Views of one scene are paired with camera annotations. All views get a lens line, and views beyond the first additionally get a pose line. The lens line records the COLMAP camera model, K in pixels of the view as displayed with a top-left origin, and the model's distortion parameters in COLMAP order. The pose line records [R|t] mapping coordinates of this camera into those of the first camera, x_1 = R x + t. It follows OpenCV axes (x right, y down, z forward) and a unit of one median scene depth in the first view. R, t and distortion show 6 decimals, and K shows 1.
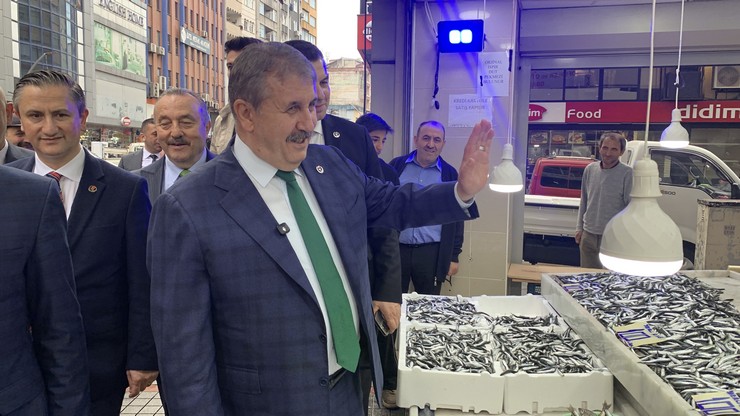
lens RADIAL K [[646.9, 0, 370.2], [0, 646.9, 207.8], [0, 0, 1]] dist [-0.001263, -0.001139]
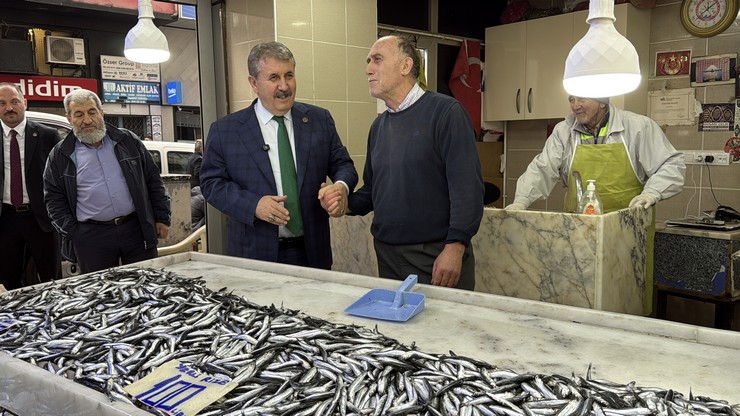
lens RADIAL K [[641.4, 0, 370.7], [0, 641.4, 208.1], [0, 0, 1]] dist [-0.006858, -0.009409]
pose [[0.547170, -0.105713, 0.830319, 0.073263], [0.103611, 0.992917, 0.058137, 0.031568], [-0.830584, 0.054219, 0.554247, 0.517726]]
